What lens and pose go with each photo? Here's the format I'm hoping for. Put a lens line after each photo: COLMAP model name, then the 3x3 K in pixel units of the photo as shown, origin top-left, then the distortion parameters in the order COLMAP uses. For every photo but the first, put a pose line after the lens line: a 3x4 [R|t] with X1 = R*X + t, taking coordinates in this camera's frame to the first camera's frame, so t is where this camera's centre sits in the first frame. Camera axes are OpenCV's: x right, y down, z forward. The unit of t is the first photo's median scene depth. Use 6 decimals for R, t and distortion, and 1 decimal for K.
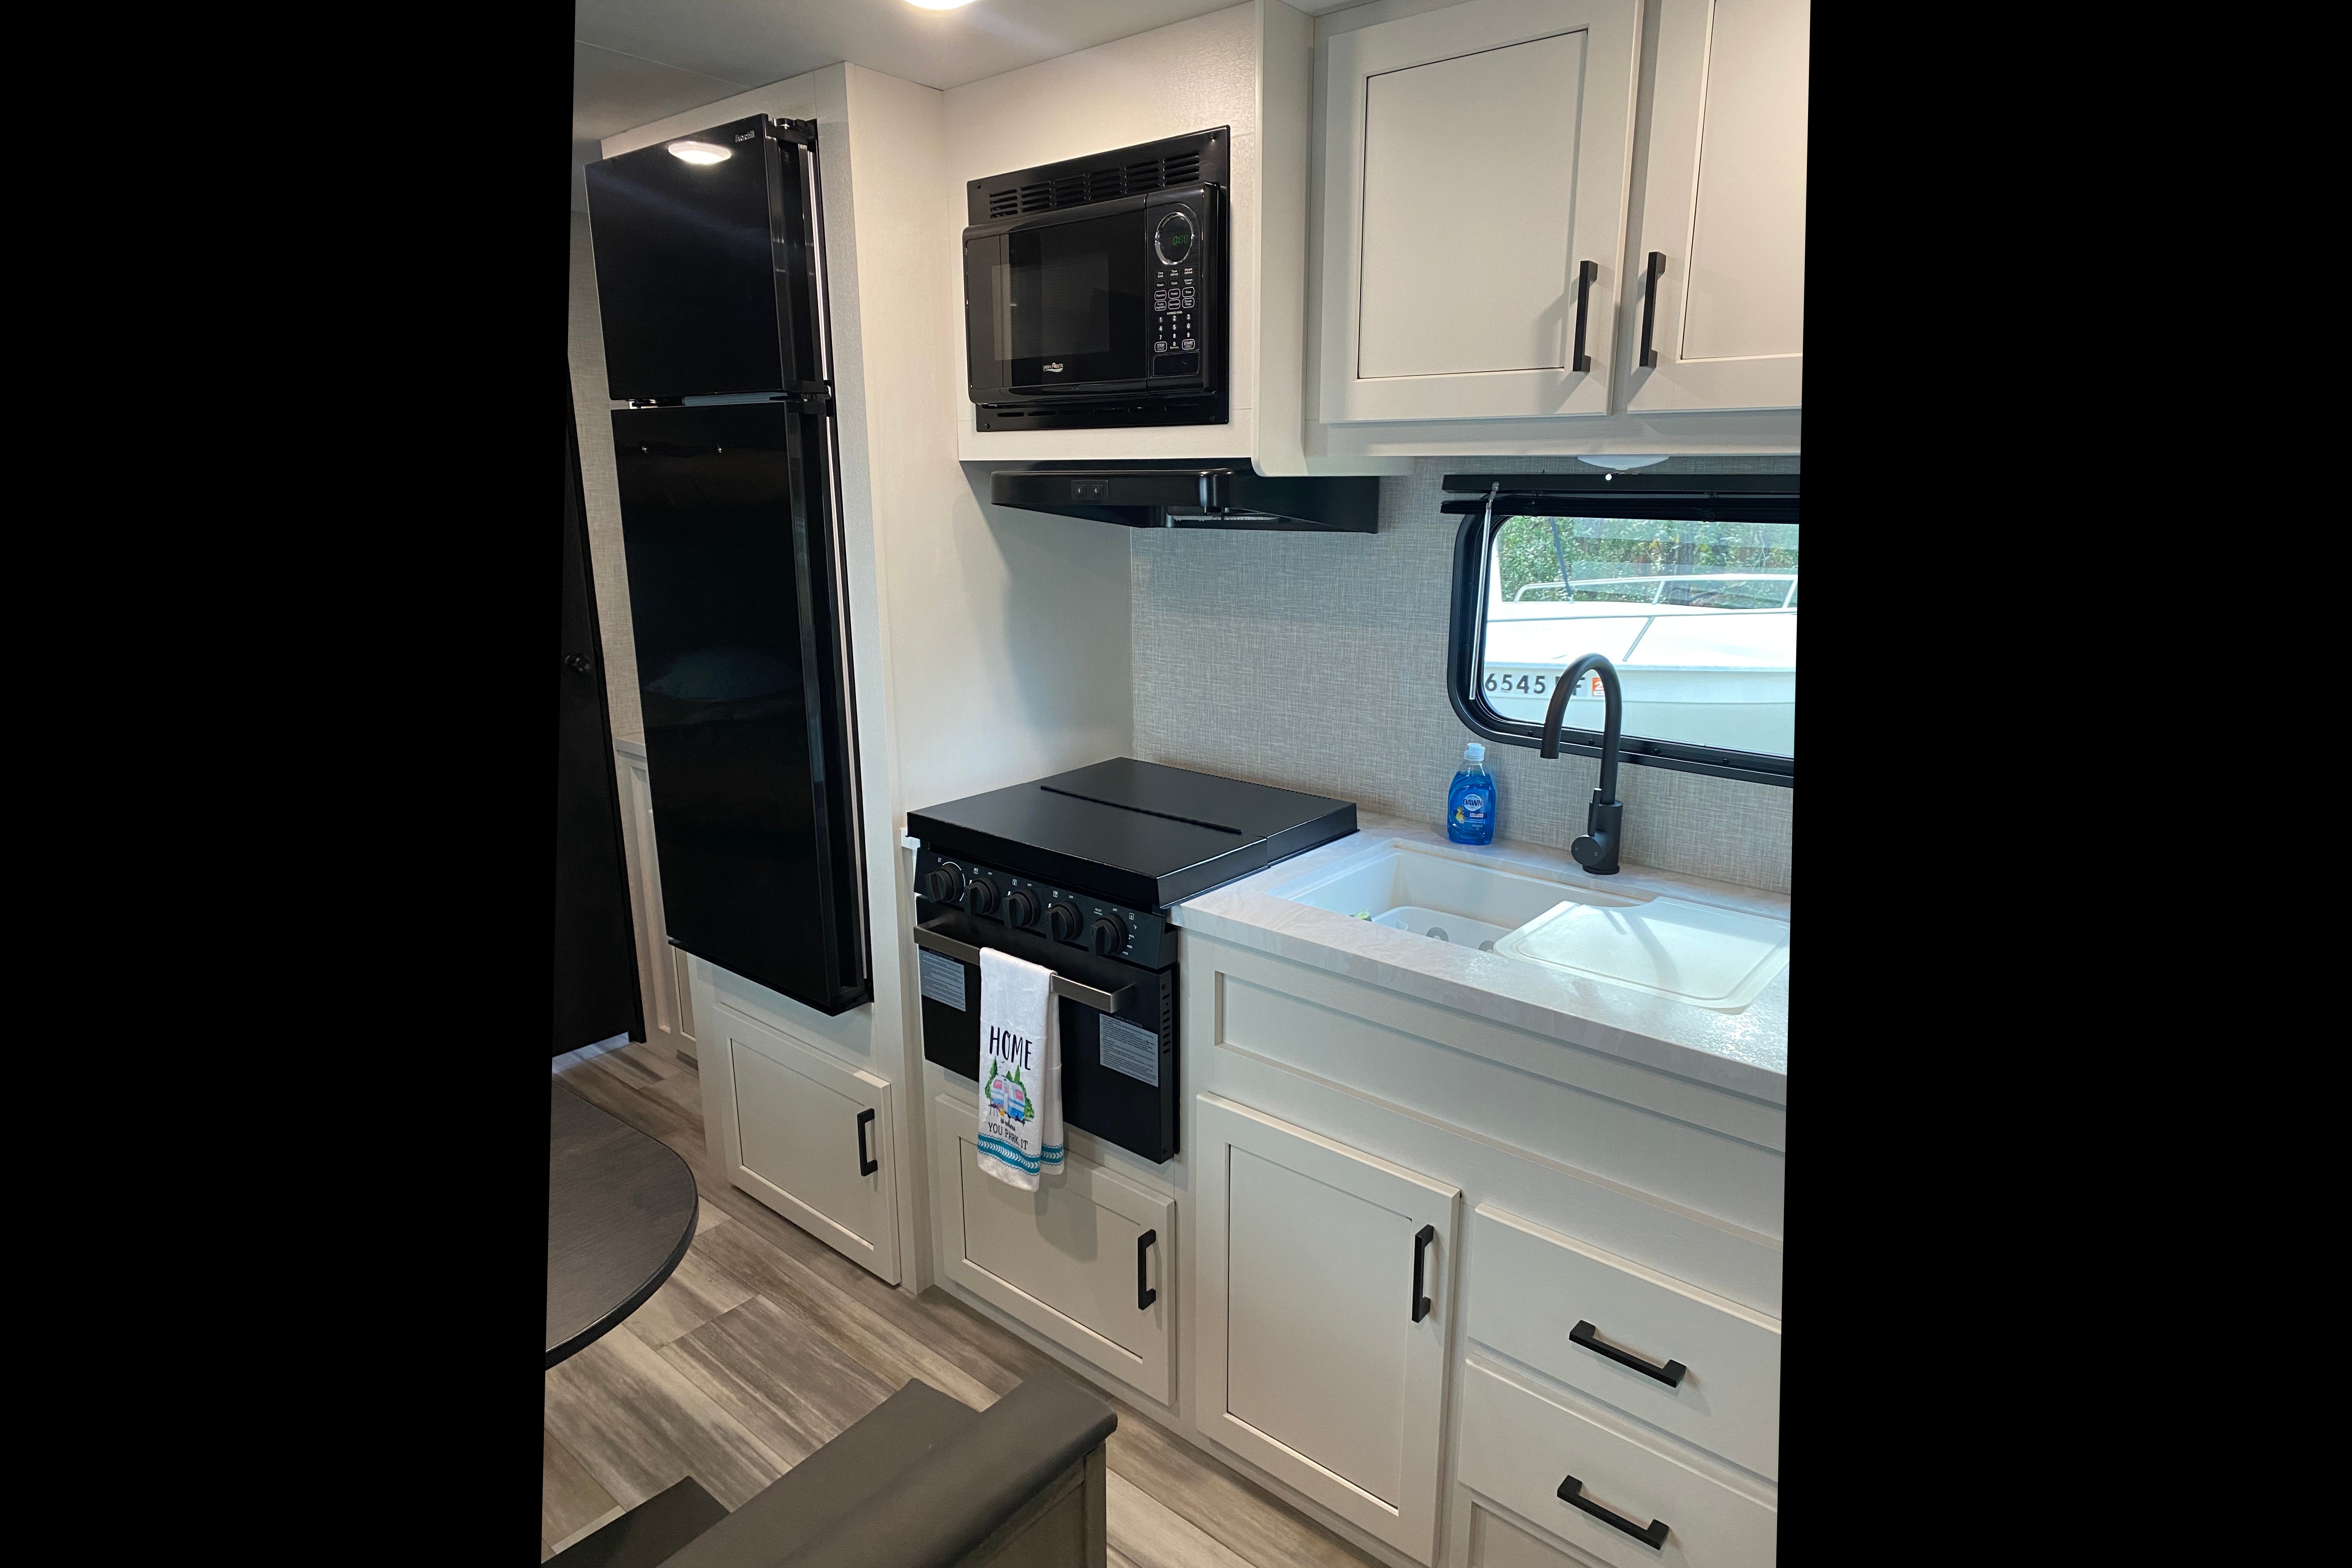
lens RADIAL K [[1215.8, 0, 1177.5], [0, 1215.8, 776.6], [0, 0, 1]] dist [0.001167, -0.000247]
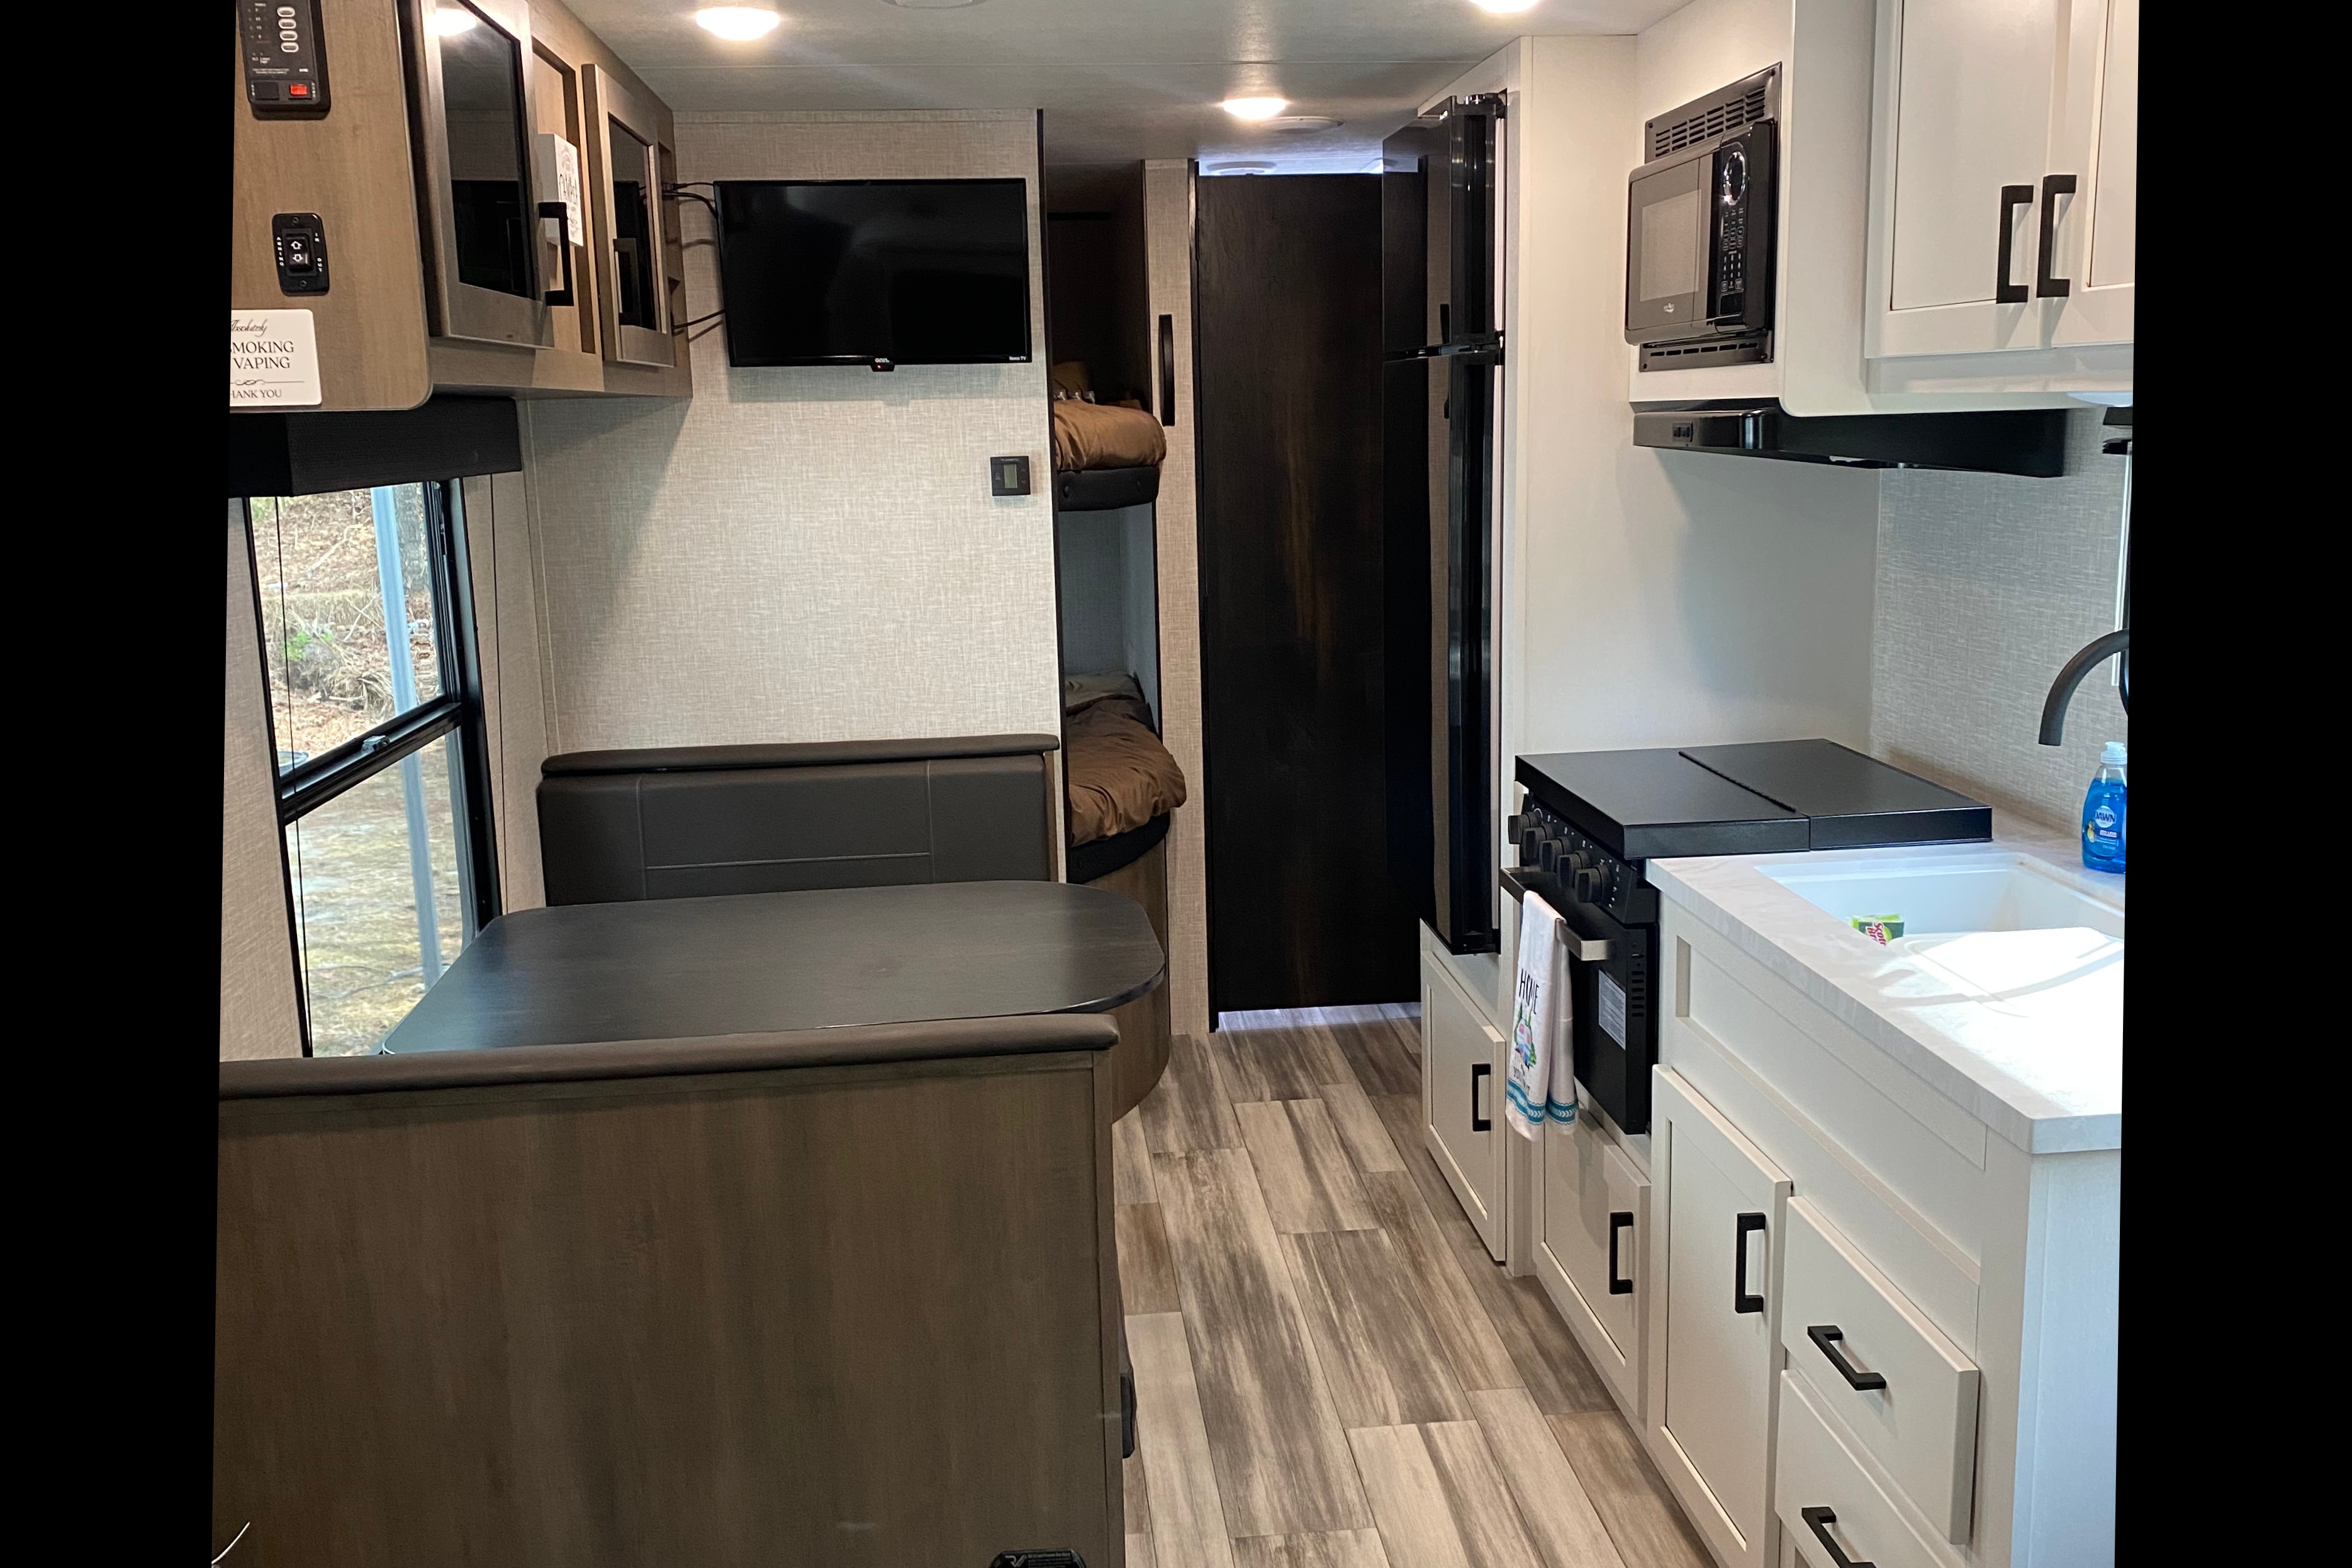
lens RADIAL K [[1821.7, 0, 1173.2], [0, 1821.7, 734.9], [0, 0, 1]] dist [0.000749, -0.056693]
pose [[0.703491, 0.100391, -0.703578, 0.637820], [-0.136227, 0.990664, 0.005144, 0.044712], [0.697526, 0.092228, 0.710599, -0.260851]]
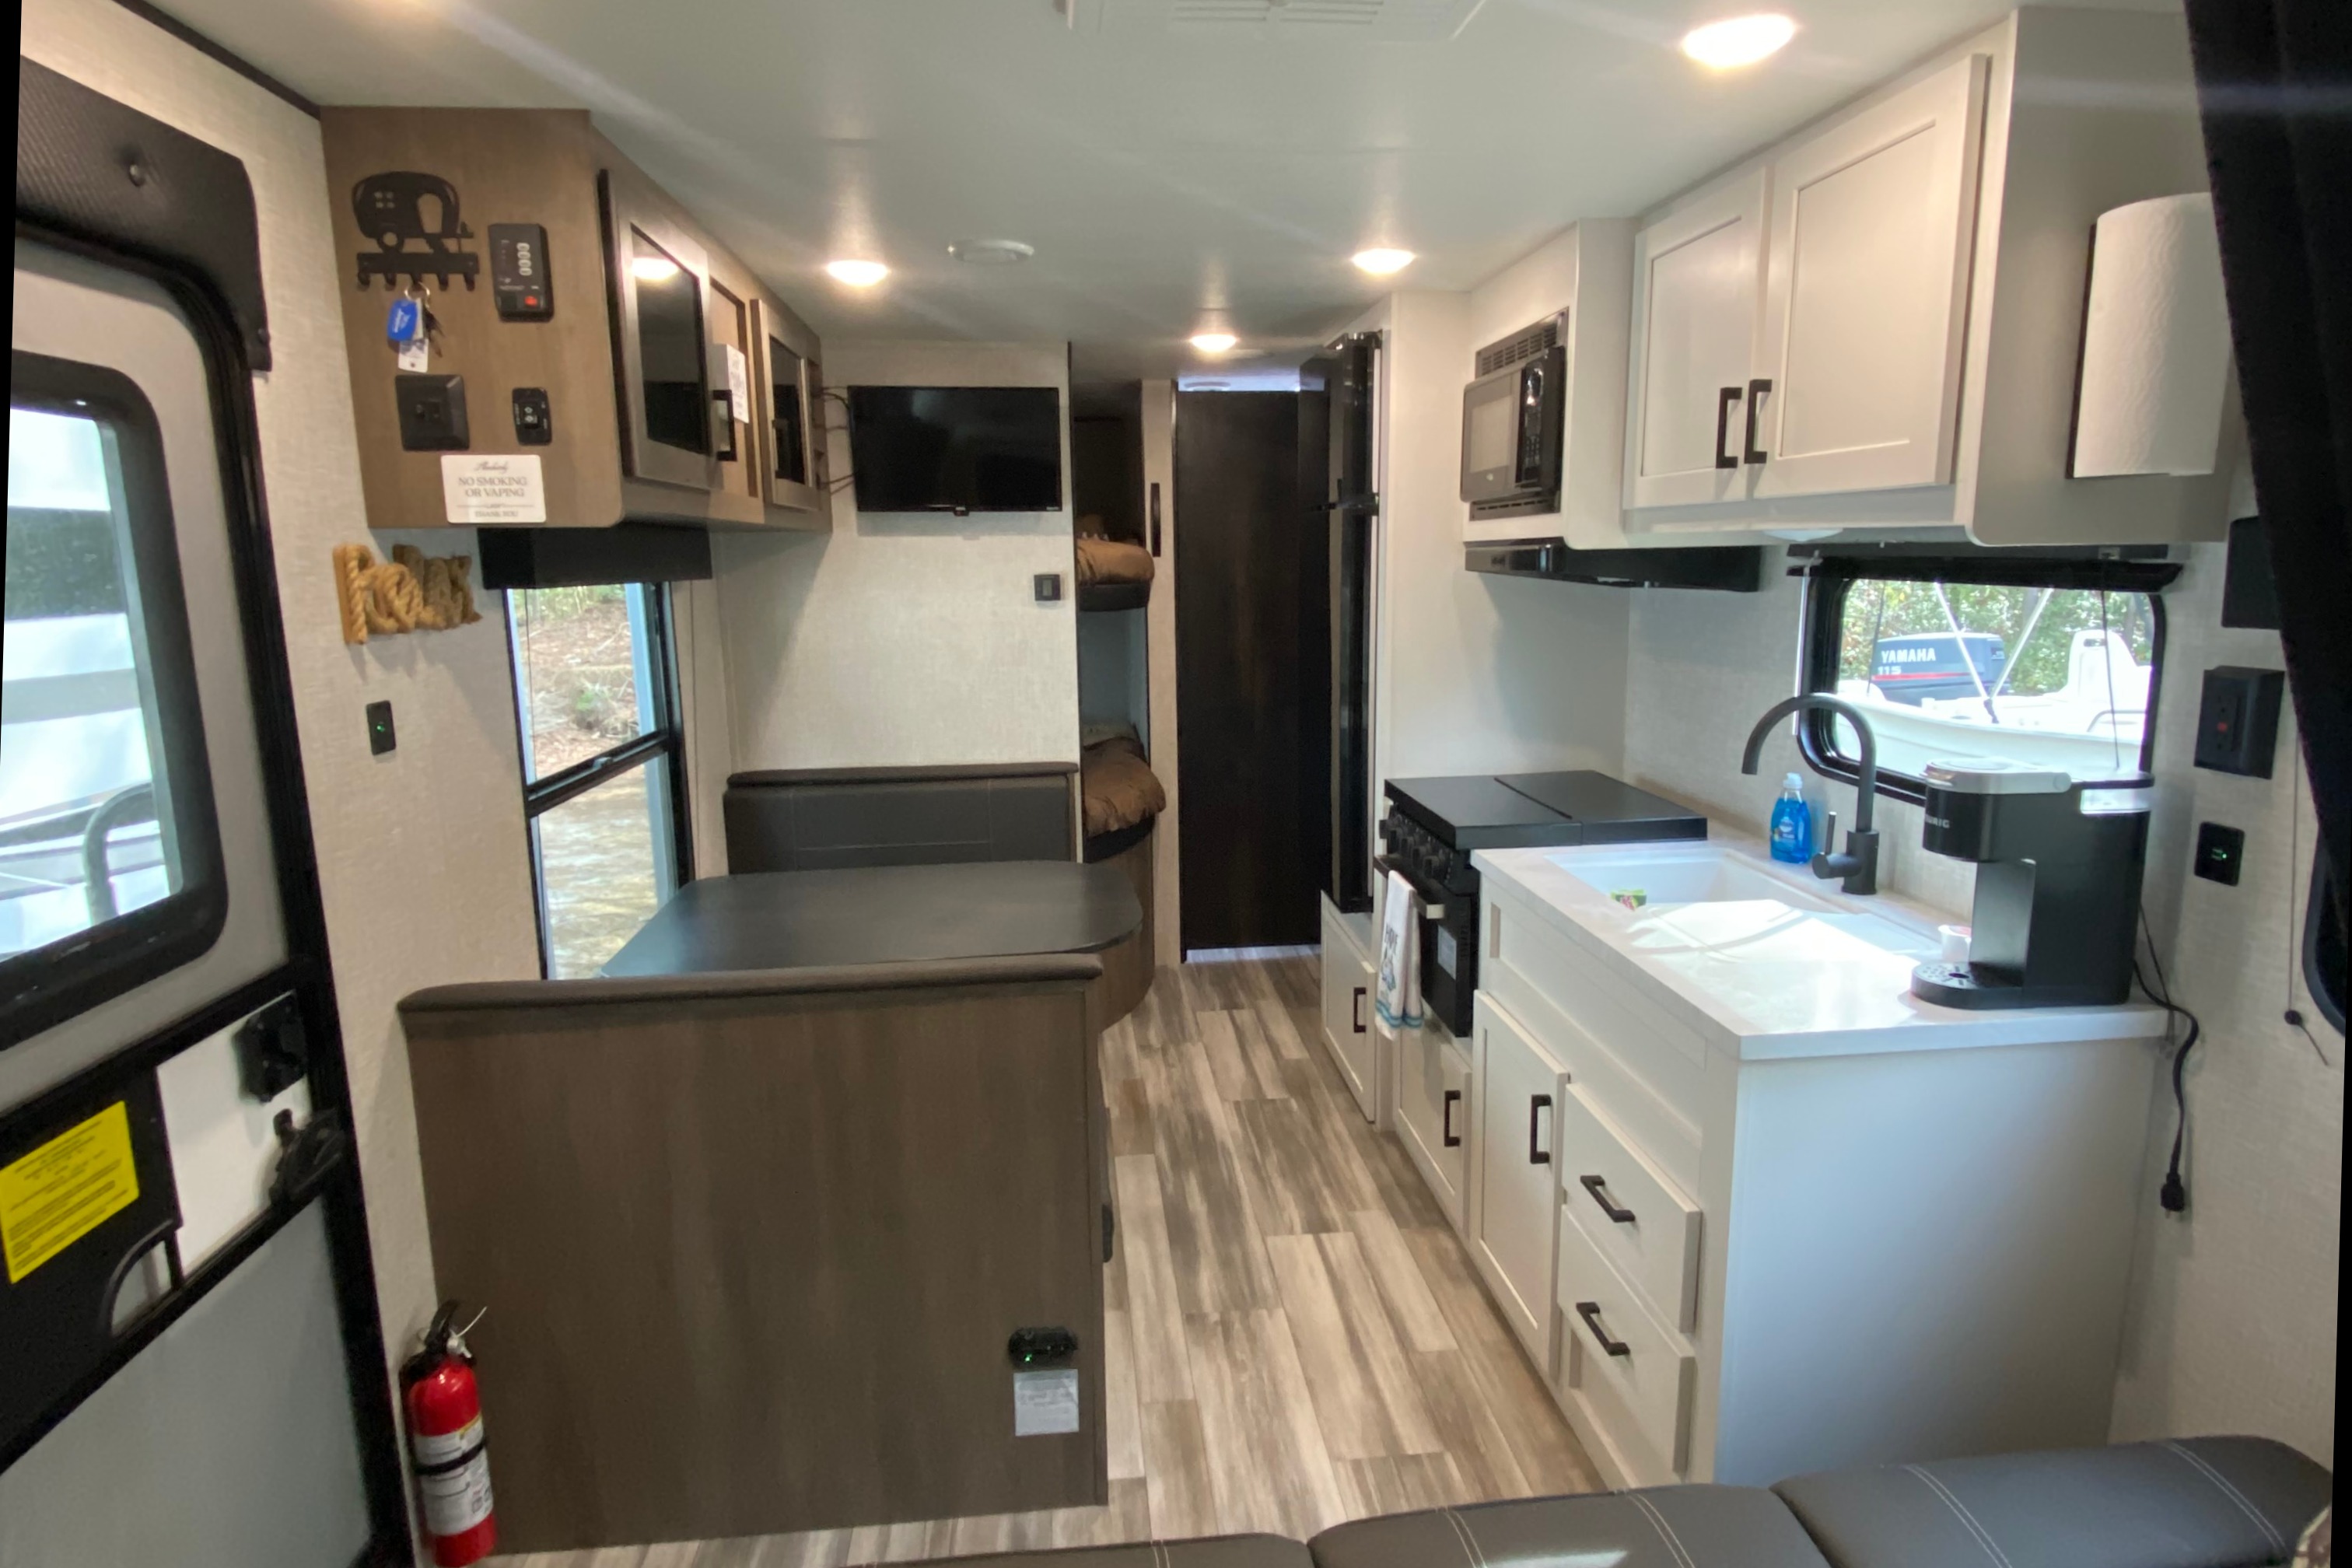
lens RADIAL K [[1188.6, 0, 1176.2], [0, 1188.6, 755.4], [0, 0, 1]] dist [0.000551, -0.000035]
pose [[0.707602, 0.101250, -0.699319, 0.612582], [-0.146304, 0.989228, -0.004813, 0.046483], [0.691299, 0.105719, 0.714793, -0.209356]]
